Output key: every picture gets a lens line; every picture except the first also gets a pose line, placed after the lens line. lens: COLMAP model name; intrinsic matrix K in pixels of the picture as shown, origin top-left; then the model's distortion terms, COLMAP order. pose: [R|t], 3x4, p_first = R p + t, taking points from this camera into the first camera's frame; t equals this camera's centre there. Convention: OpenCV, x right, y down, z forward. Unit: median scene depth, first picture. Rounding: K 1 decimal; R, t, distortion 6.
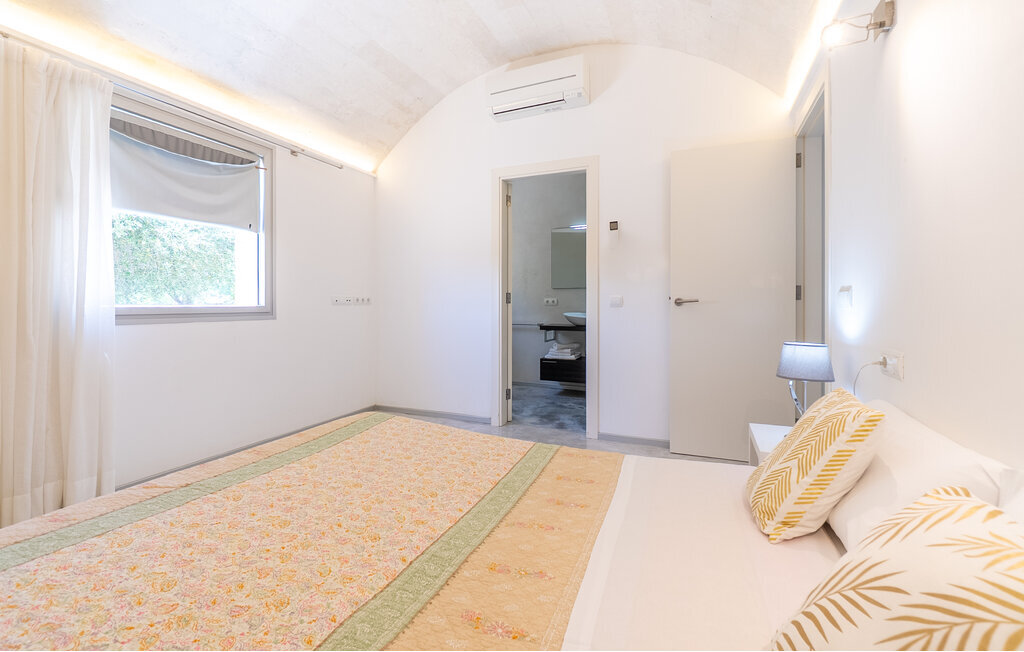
lens RADIAL K [[448.0, 0, 478.8], [0, 448.0, 308.5], [0, 0, 1]] dist [-0.011877, 0.002645]
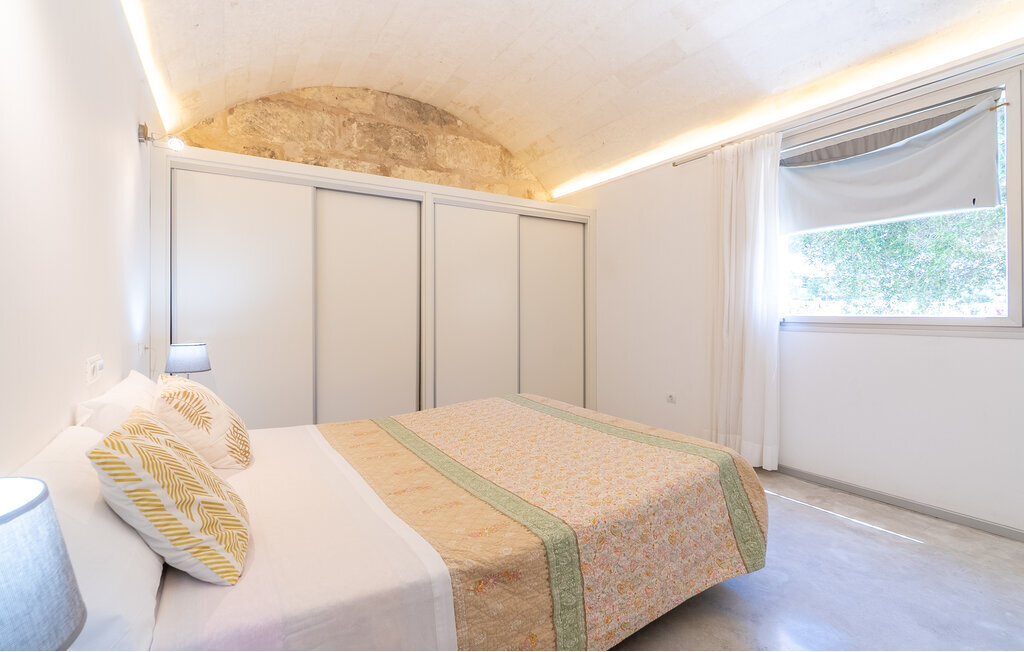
lens RADIAL K [[448.0, 0, 513.8], [0, 448.0, 318.7], [0, 0, 1]] dist [-0.011877, 0.002645]
pose [[-0.525697, -0.000013, -0.850672, 0.215940], [-0.023706, 0.999612, 0.014635, -0.000691], [0.850342, 0.027860, -0.525493, 0.383175]]
